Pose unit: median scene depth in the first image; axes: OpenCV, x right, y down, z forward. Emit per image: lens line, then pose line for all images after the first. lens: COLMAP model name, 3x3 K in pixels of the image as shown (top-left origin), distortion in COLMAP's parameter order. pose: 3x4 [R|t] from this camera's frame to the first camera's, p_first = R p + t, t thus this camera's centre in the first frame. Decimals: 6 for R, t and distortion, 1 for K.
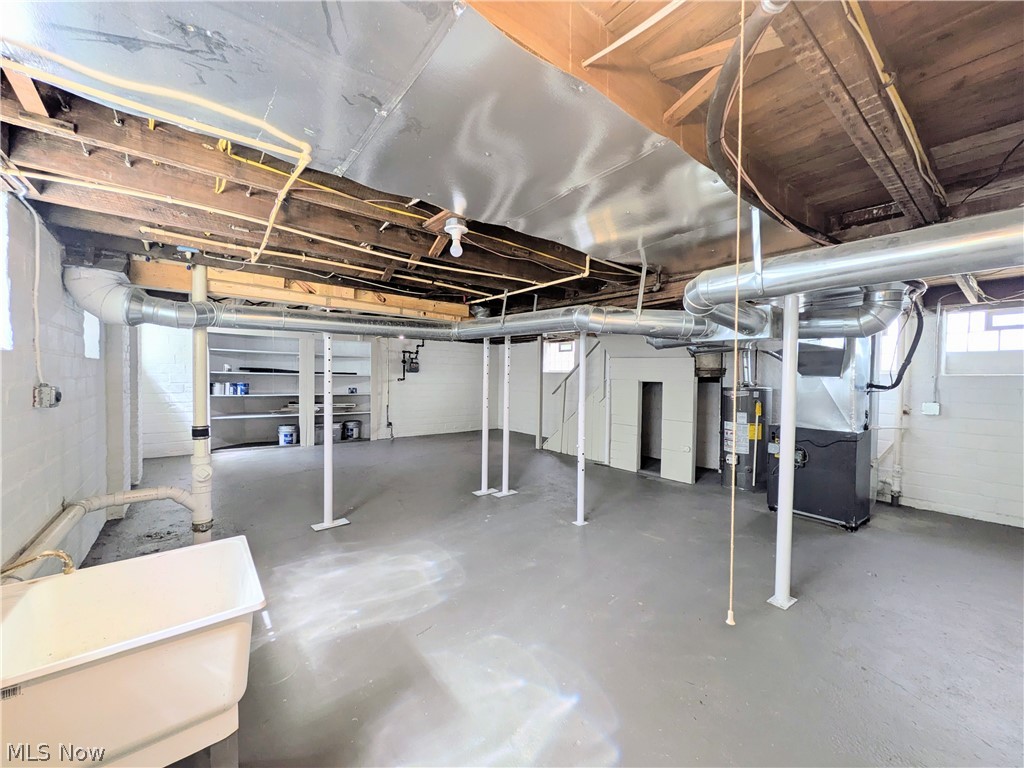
lens RADIAL K [[403.8, 0, 509.3], [0, 403.8, 387.4], [0, 0, 1]] dist [-0.001632, -0.000203]
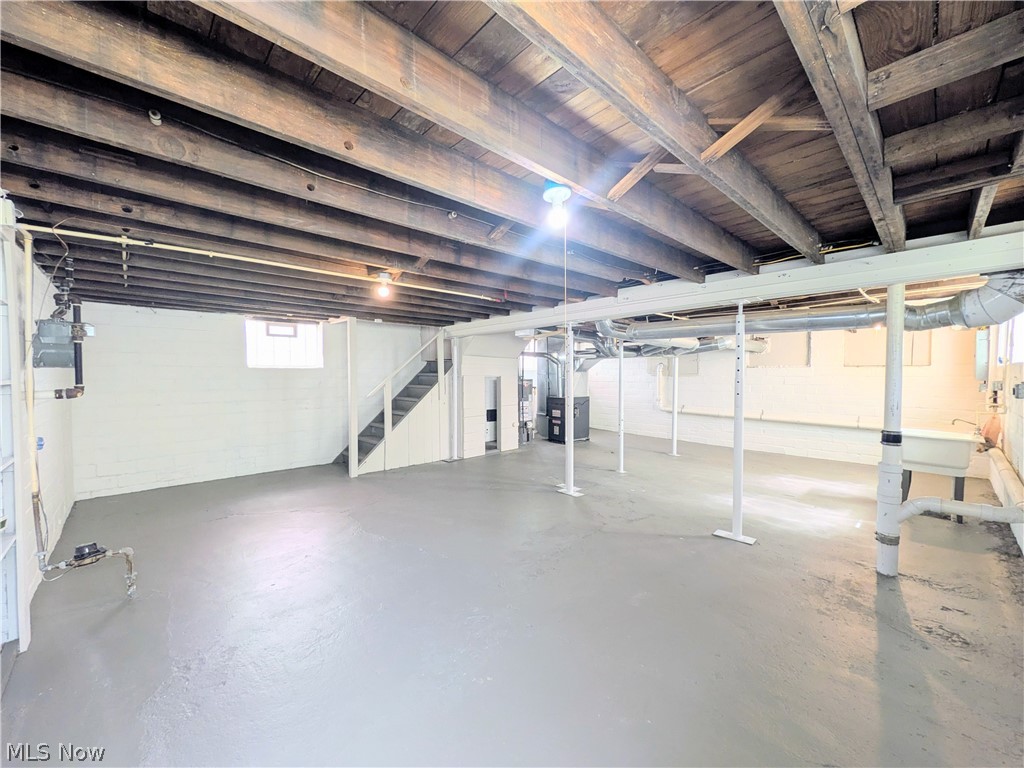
lens RADIAL K [[403.8, 0, 509.3], [0, 403.8, 387.4], [0, 0, 1]] dist [-0.001632, -0.000203]
pose [[-0.082231, -0.044649, 0.995613, -1.213828], [0.026766, 0.998537, 0.046991, -0.054176], [-0.996254, 0.030512, -0.080916, 1.466763]]
